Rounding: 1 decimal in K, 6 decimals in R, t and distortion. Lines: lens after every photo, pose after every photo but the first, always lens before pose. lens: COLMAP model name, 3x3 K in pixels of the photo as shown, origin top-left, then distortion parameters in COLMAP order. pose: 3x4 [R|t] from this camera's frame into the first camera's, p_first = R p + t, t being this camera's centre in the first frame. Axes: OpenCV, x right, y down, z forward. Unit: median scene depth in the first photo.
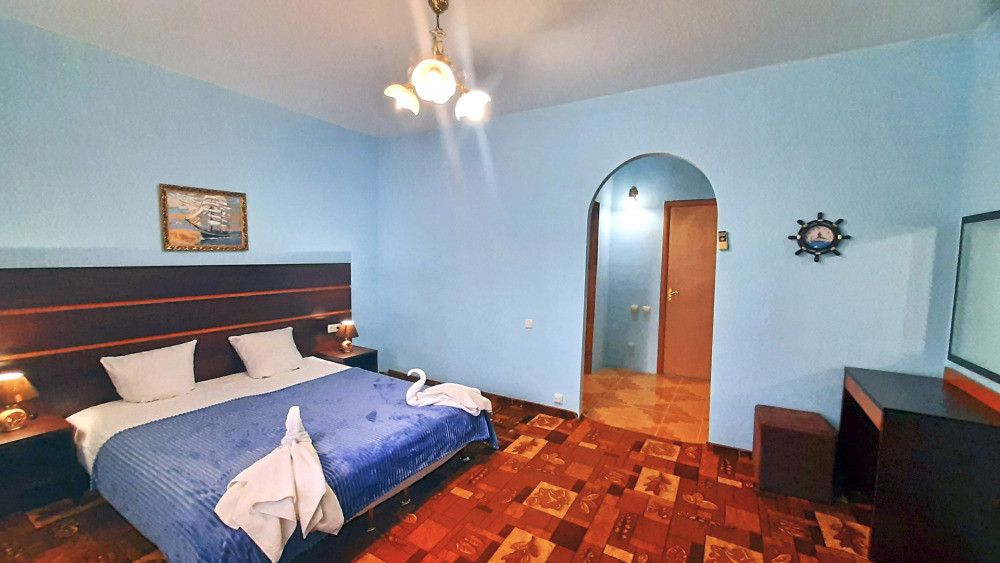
lens RADIAL K [[398.5, 0, 499.8], [0, 398.5, 285.4], [0, 0, 1]] dist [-0.002092, 0.000005]
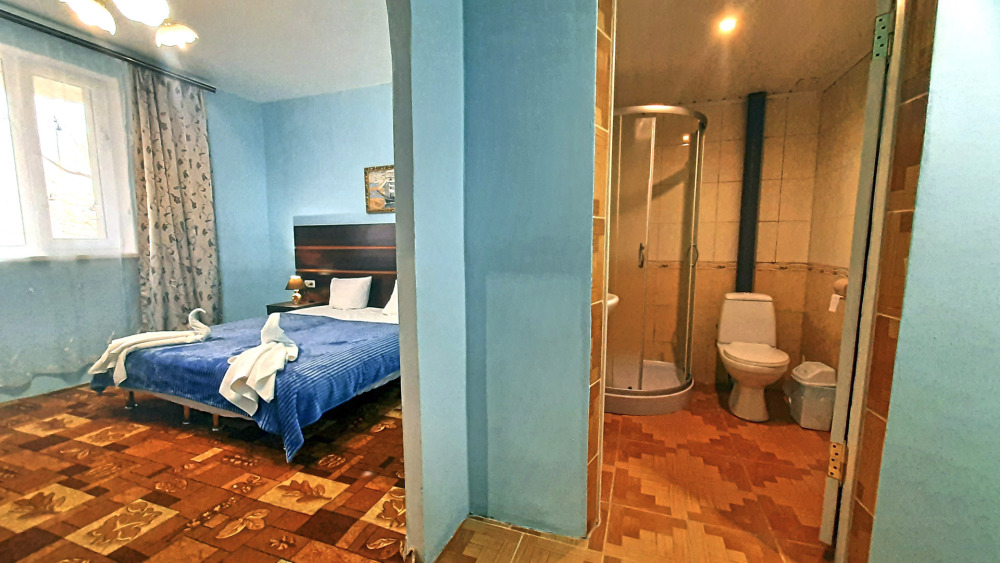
lens RADIAL K [[399.9, 0, 496.9], [0, 399.9, 286.8], [0, 0, 1]] dist [-0.001390, 0.000336]
pose [[0.177076, 0.093683, -0.979728, 0.668591], [-0.073150, 0.993959, 0.081823, 0.023768], [0.981475, 0.057178, 0.182859, 1.134982]]
